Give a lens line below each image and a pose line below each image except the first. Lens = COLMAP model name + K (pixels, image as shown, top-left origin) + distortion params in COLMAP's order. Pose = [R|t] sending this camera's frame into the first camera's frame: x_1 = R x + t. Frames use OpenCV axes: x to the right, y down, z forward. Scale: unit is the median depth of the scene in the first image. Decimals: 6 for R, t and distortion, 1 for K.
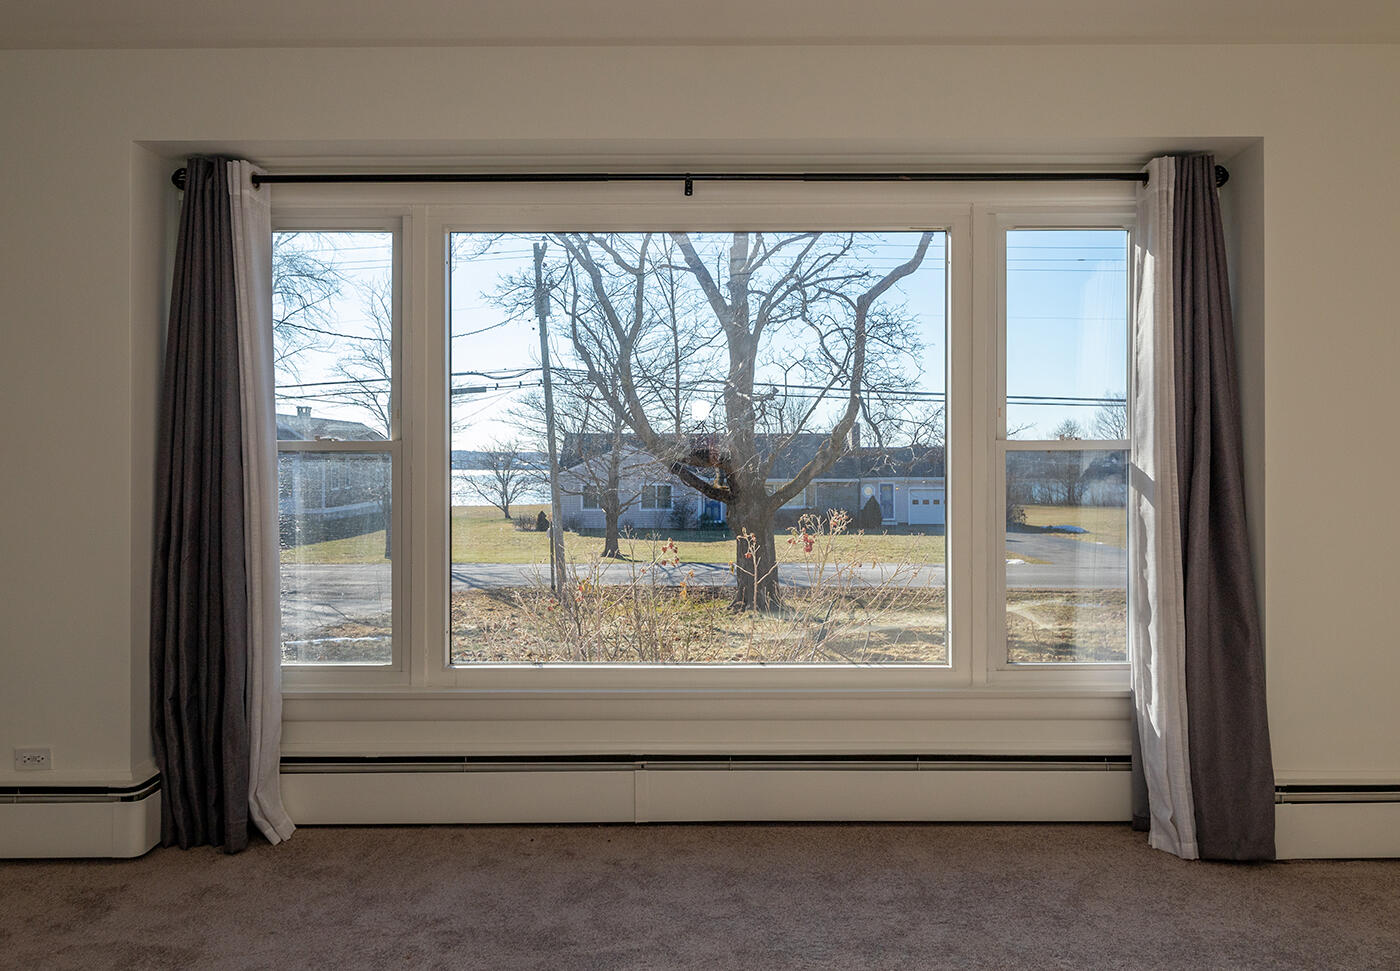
lens RADIAL K [[1169.9, 0, 721.9], [0, 1169.9, 437.9], [0, 0, 1]] dist [0.040095, -0.001877]
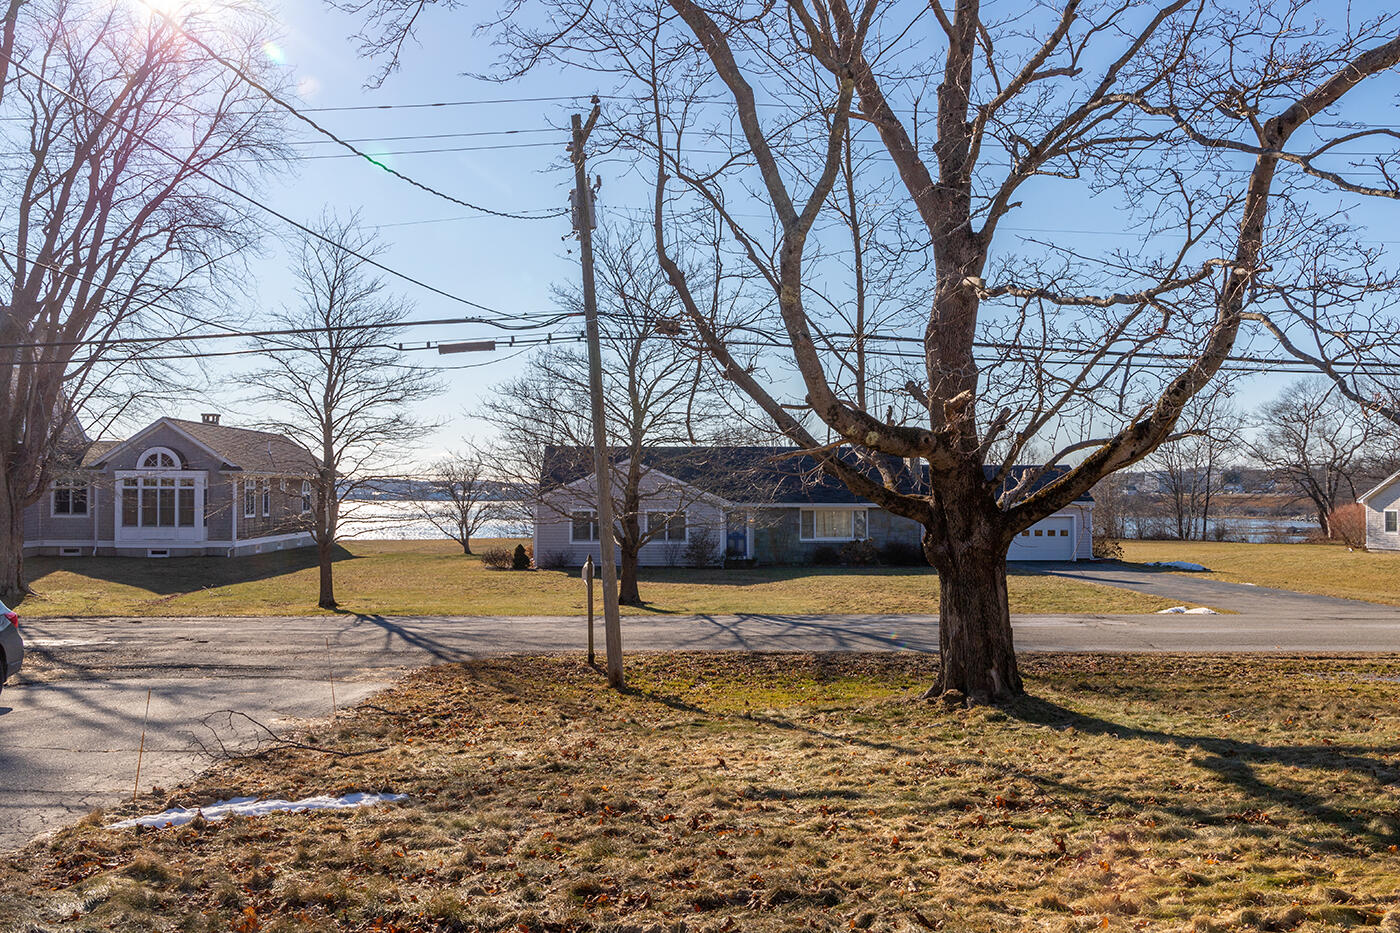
lens RADIAL K [[1279.0, 0, 700.9], [0, 1279.0, 462.3], [0, 0, 1]] dist [-0.020590, 0.000000]
pose [[0.999682, 0.001223, 0.025196, -0.068904], [-0.001081, 0.999984, -0.005640, 0.016552], [-0.025202, 0.005611, 0.999667, 0.195373]]
